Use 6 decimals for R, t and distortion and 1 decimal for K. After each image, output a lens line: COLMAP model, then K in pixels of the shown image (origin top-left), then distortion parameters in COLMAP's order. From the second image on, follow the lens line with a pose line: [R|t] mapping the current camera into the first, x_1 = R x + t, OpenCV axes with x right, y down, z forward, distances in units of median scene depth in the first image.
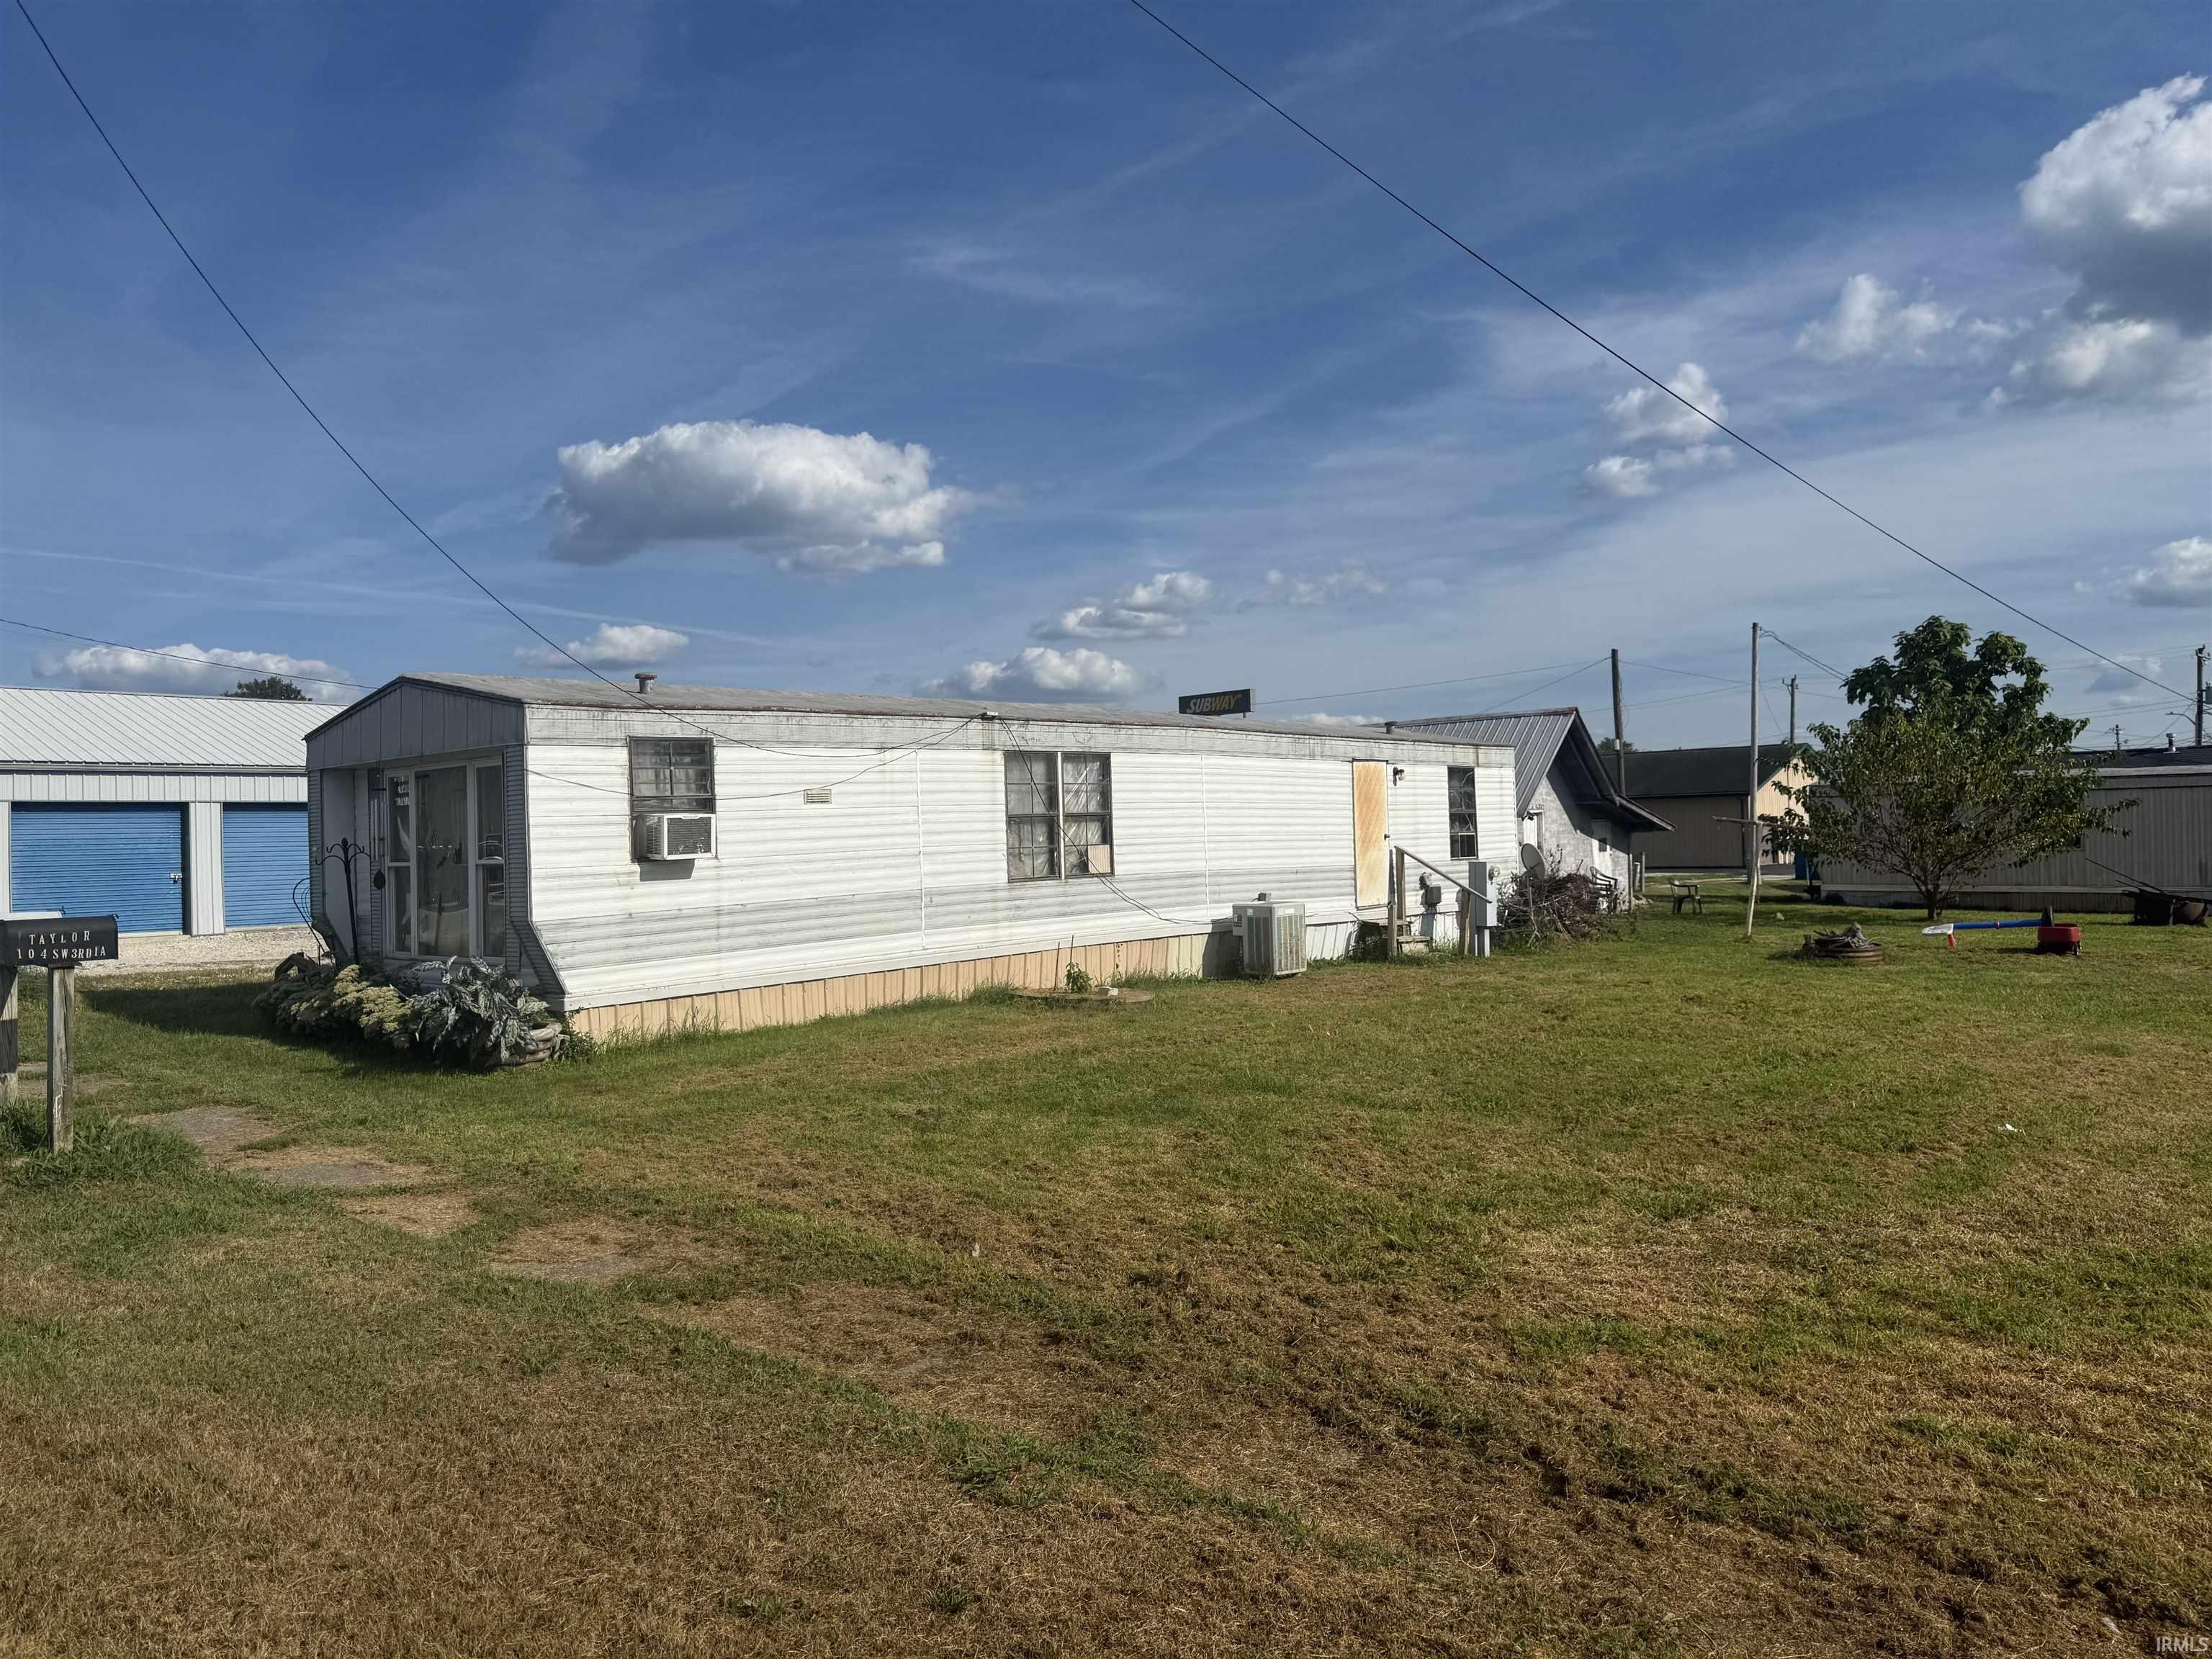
lens RADIAL K [[1550.1, 0, 1106.0], [0, 1550.1, 829.5], [0, 0, 1]] dist [0.133137, -0.180864]
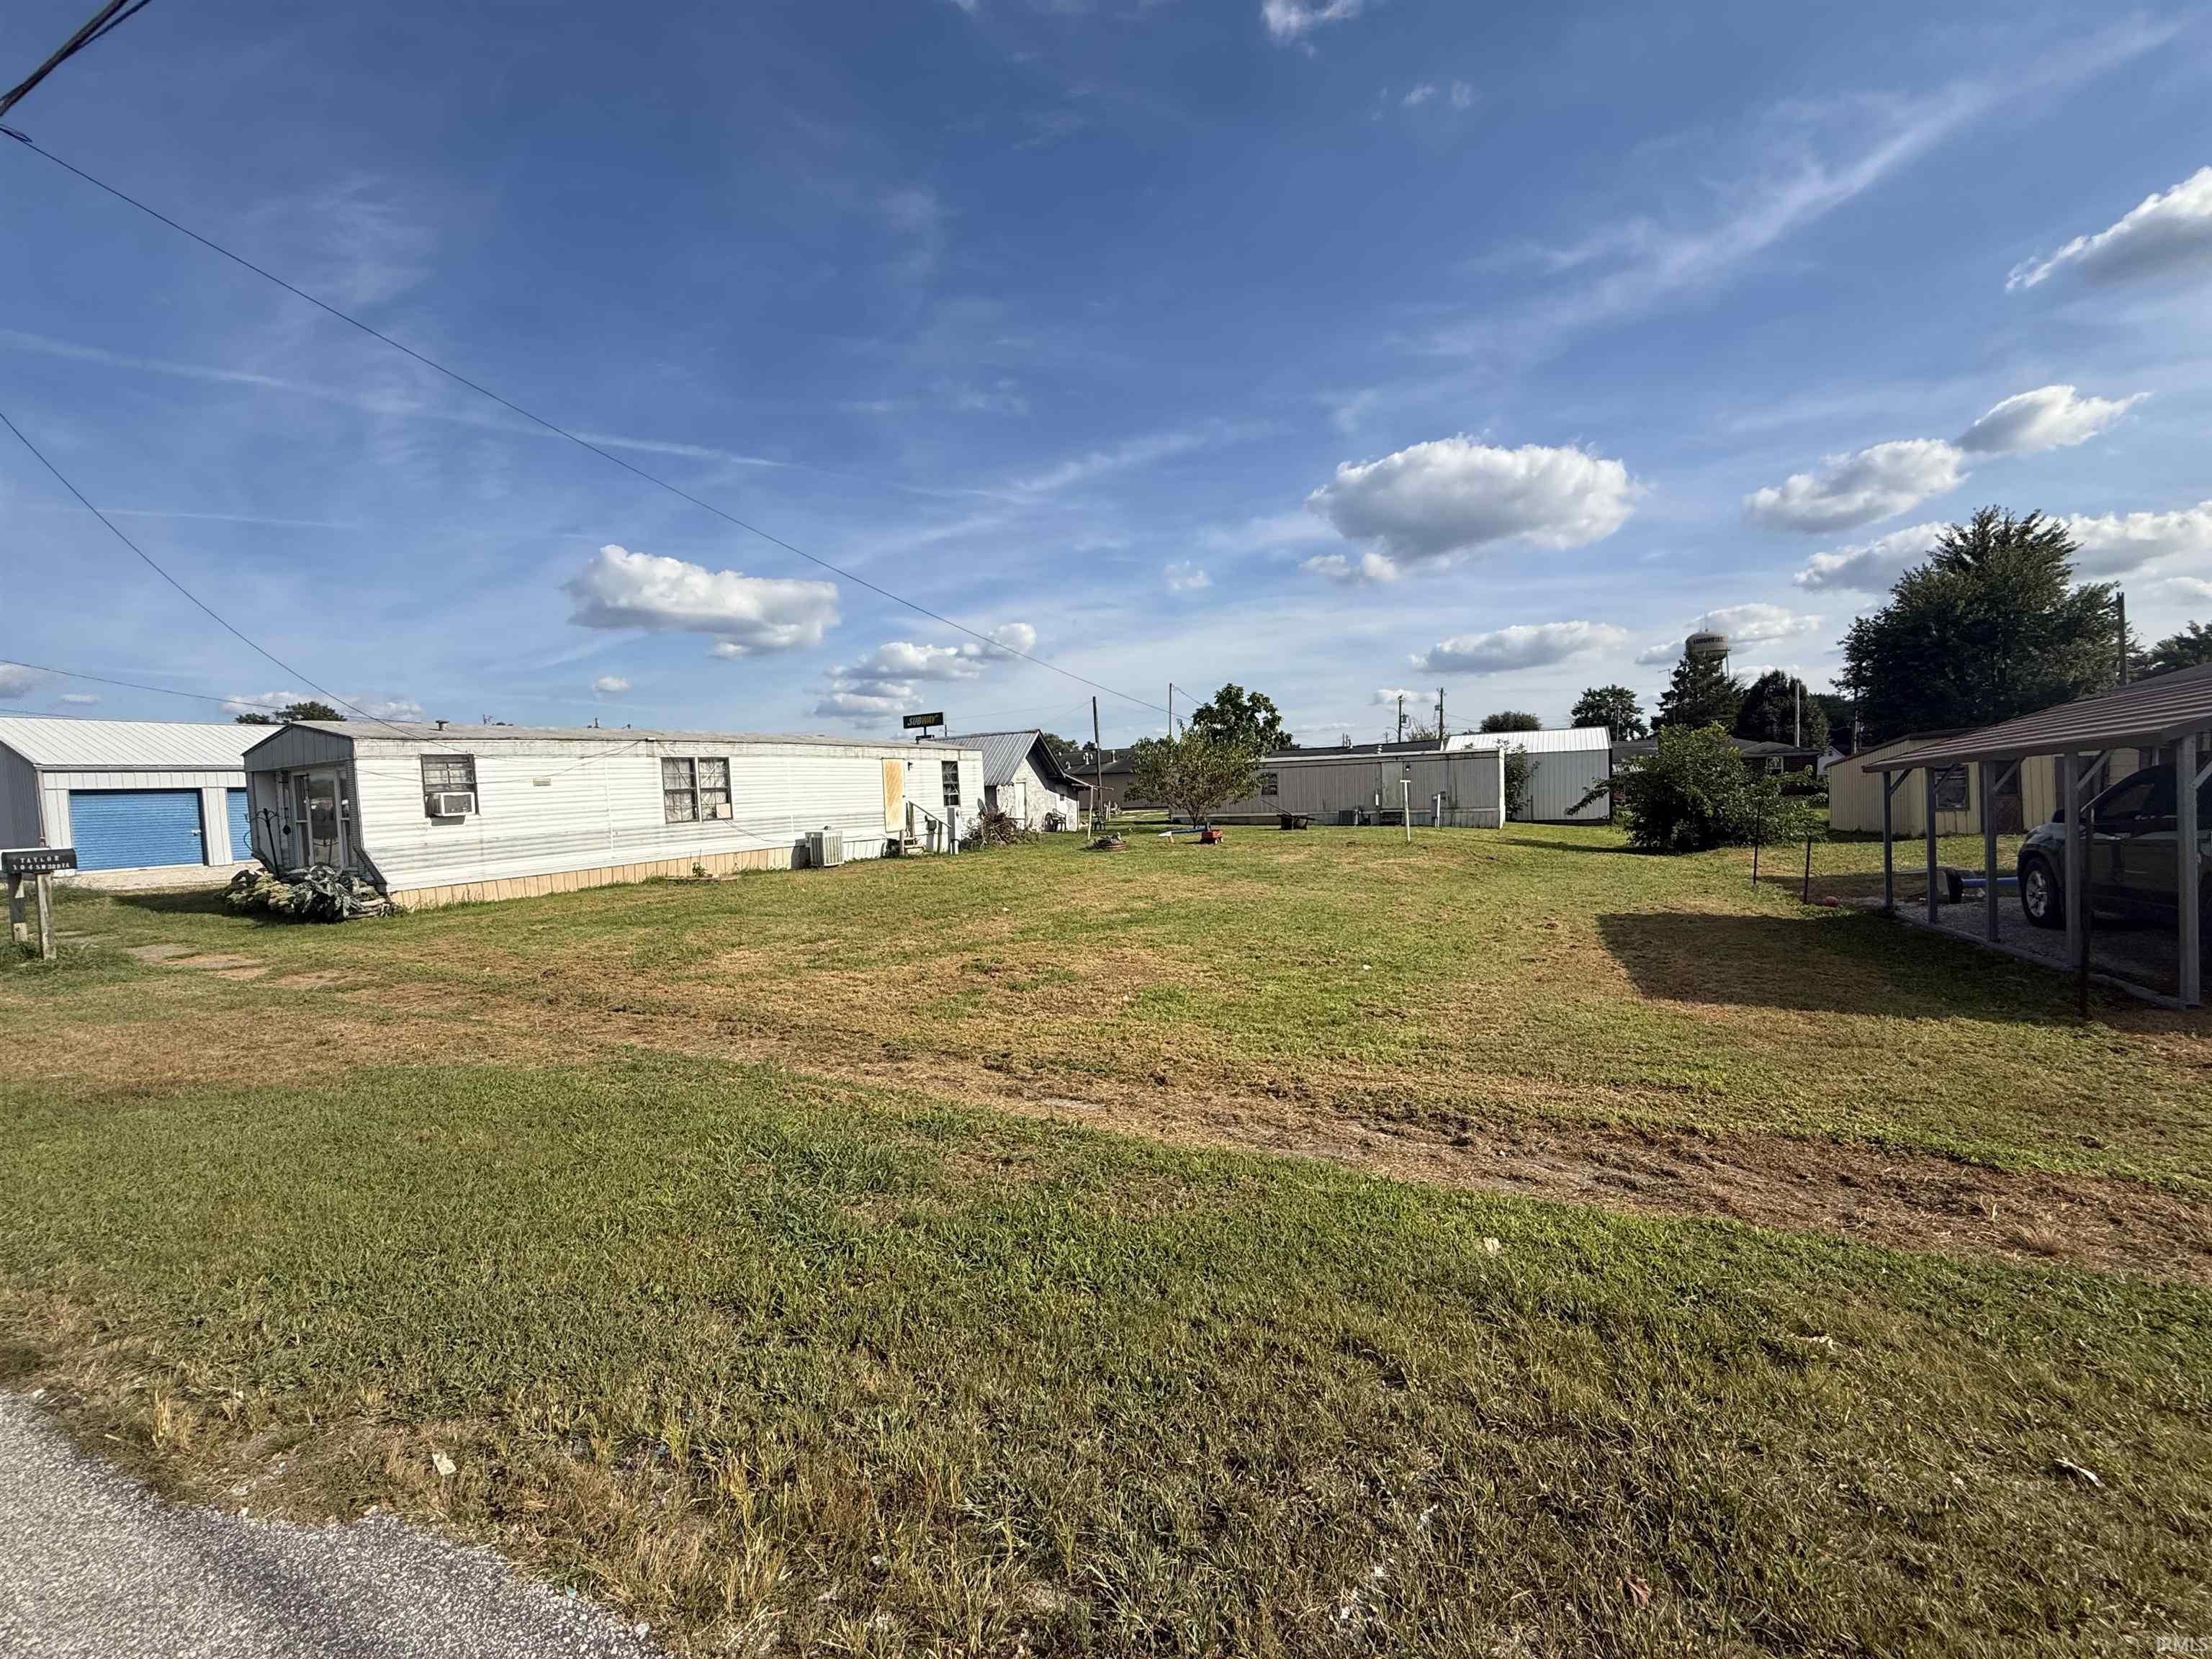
lens RADIAL K [[886.8, 0, 1095.8], [0, 886.8, 834.9], [0, 0, 1]] dist [0.003941, 0.000179]
pose [[0.973920, -0.027095, 0.225266, 0.217708], [0.015692, 0.998511, 0.052254, -0.002364], [-0.226347, -0.047357, 0.972895, -0.233383]]
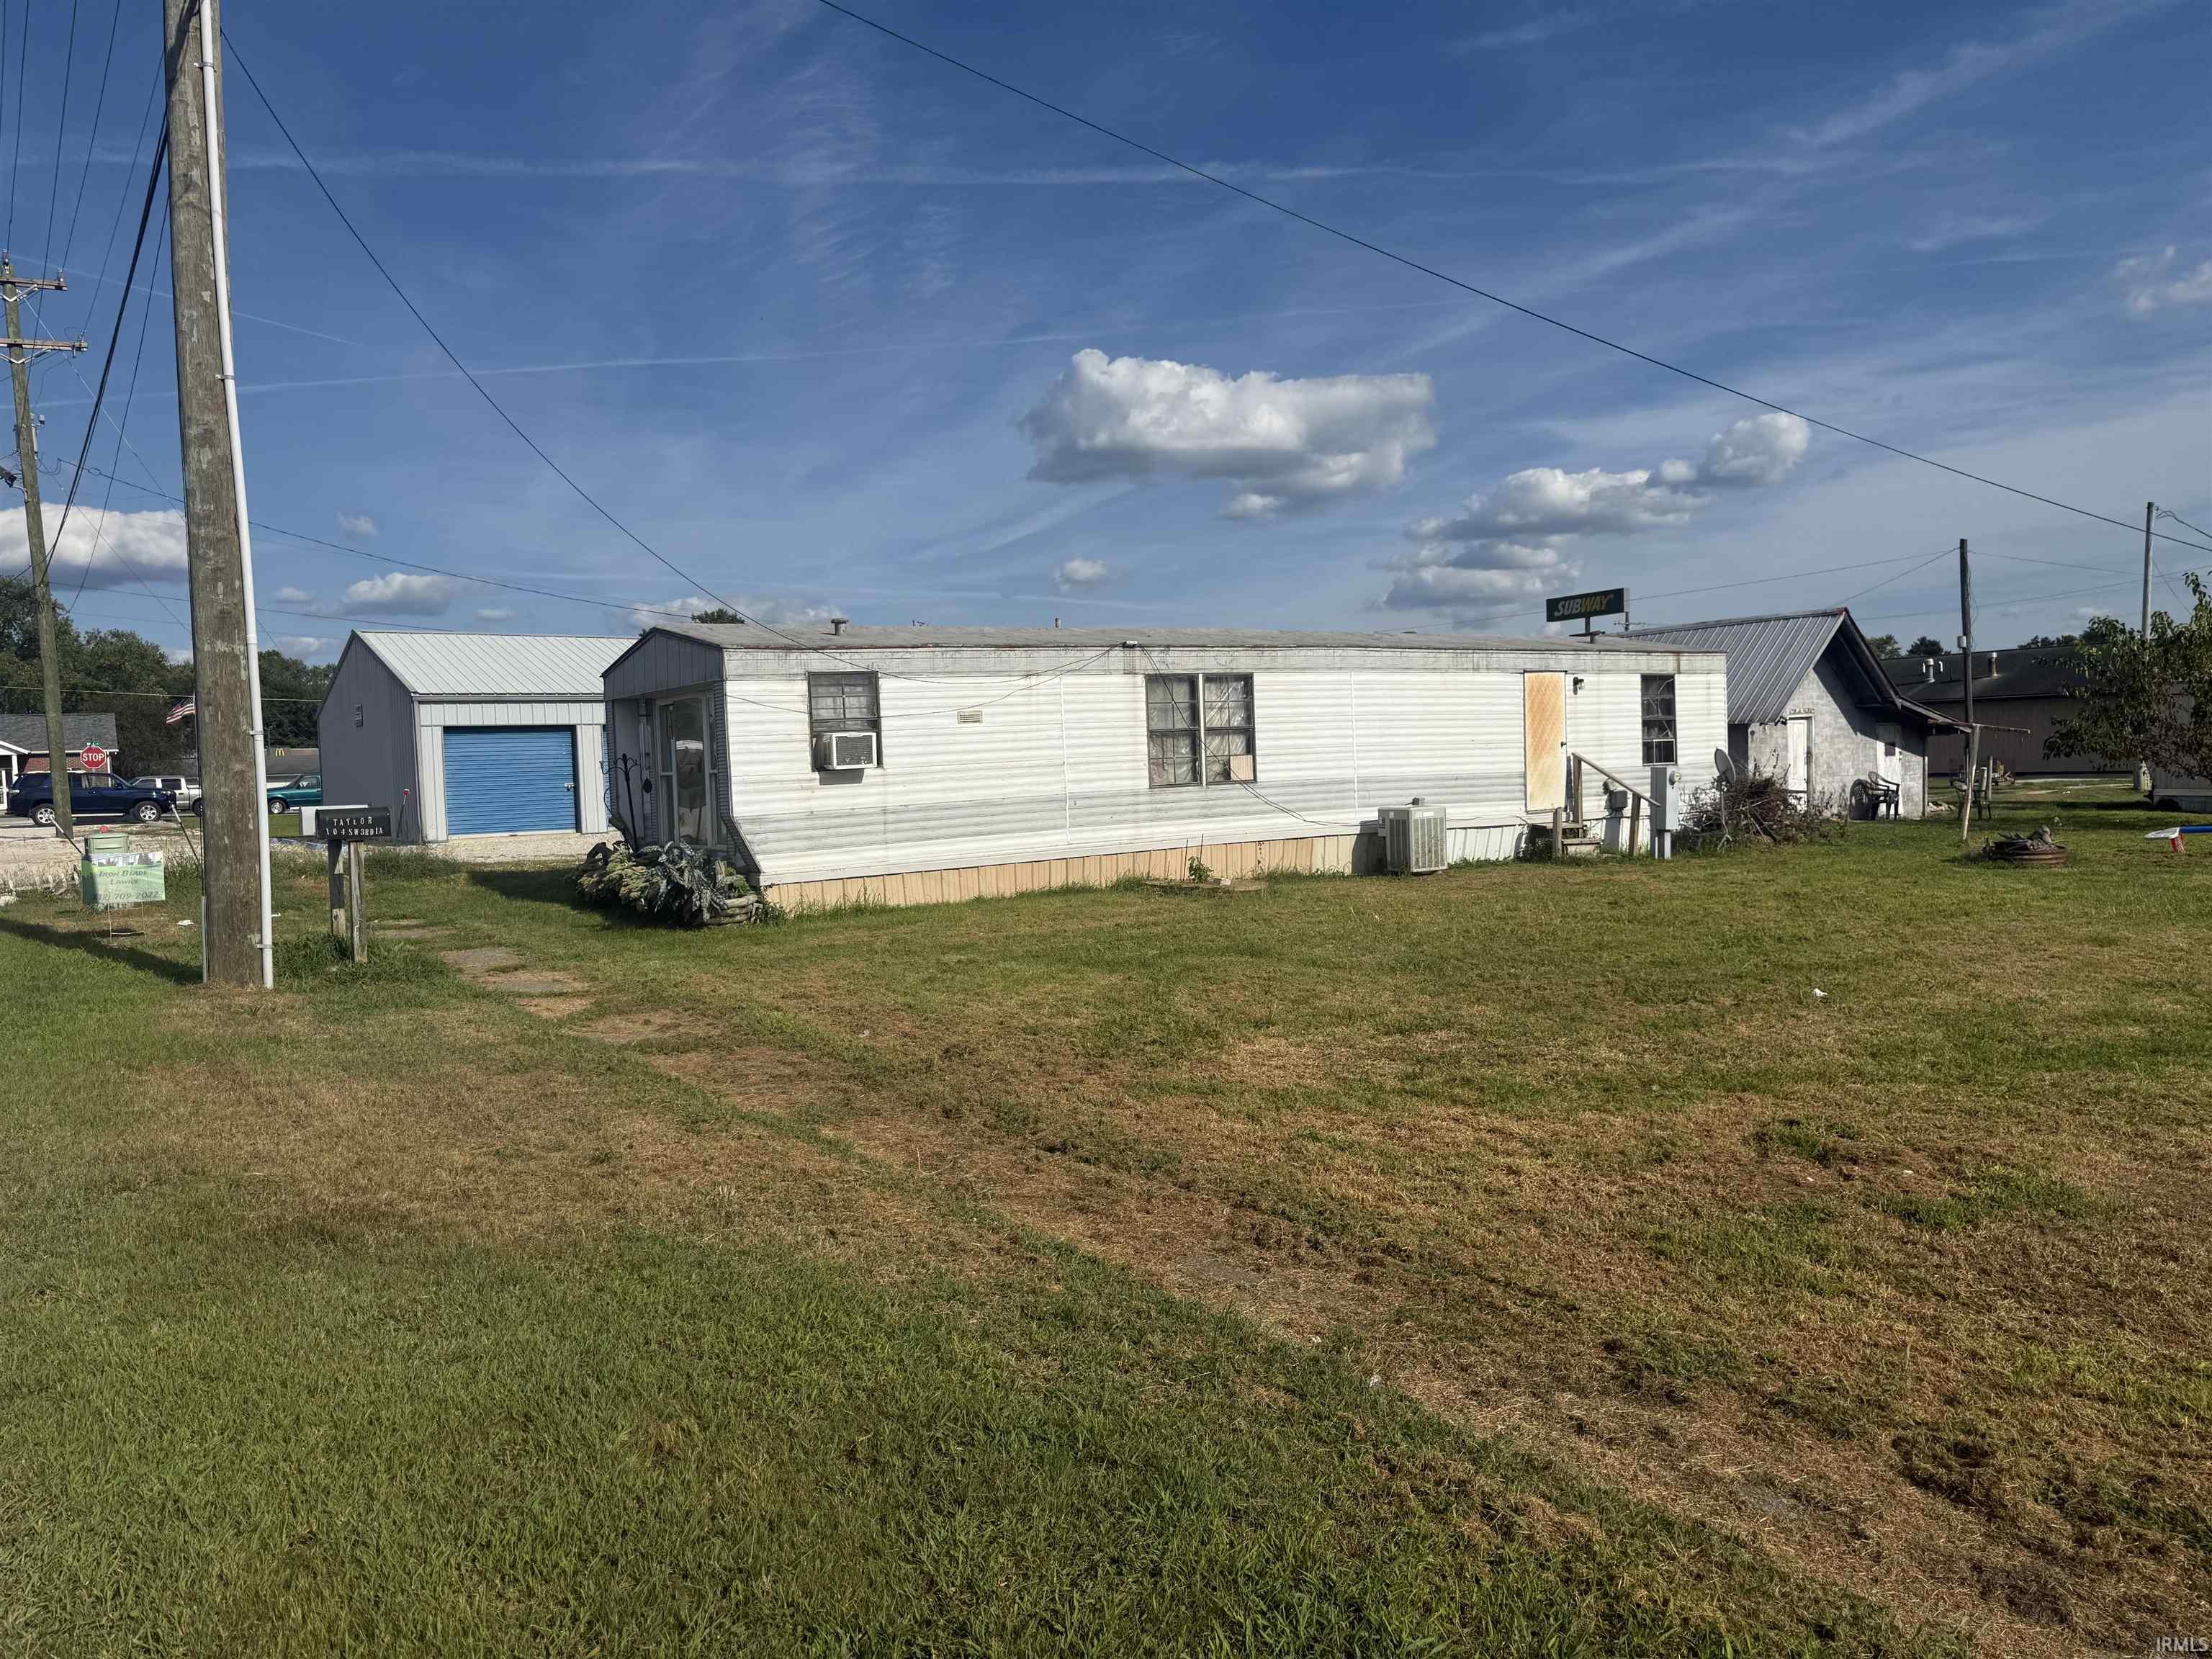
lens RADIAL K [[1550.1, 0, 1106.0], [0, 1550.1, 829.5], [0, 0, 1]] dist [0.133137, -0.180864]
pose [[0.968208, 0.004361, -0.250107, 0.196055], [0.010000, 0.998374, 0.056122, -0.000420], [0.249945, -0.056839, 0.966590, -0.131183]]
